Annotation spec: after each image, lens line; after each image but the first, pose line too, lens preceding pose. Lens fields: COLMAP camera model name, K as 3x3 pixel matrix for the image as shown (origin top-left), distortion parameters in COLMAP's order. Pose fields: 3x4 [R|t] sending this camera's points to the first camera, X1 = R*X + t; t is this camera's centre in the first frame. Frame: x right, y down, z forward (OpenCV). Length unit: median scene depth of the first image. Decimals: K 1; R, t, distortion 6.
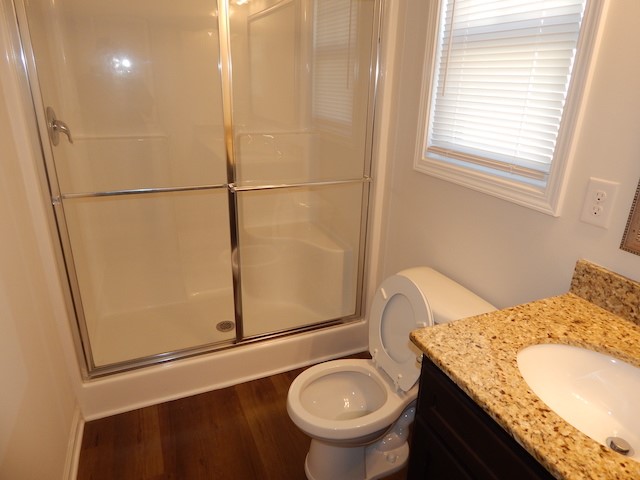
lens RADIAL K [[424.5, 0, 320.0], [0, 424.5, 240.0], [0, 0, 1]] dist [-0.002724, -0.001631]
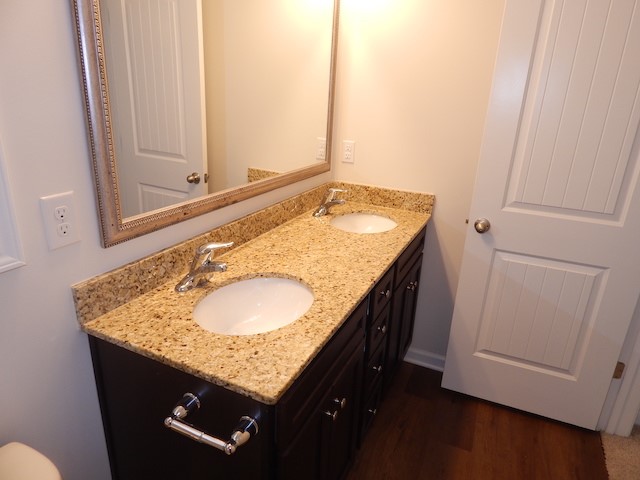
lens RADIAL K [[424.5, 0, 320.0], [0, 424.5, 240.0], [0, 0, 1]] dist [-0.002724, -0.001631]
pose [[-0.672075, -0.293996, 0.679619, -0.302656], [0.205070, 0.808009, 0.552330, -0.444294], [-0.711521, 0.510576, -0.482753, 1.117159]]
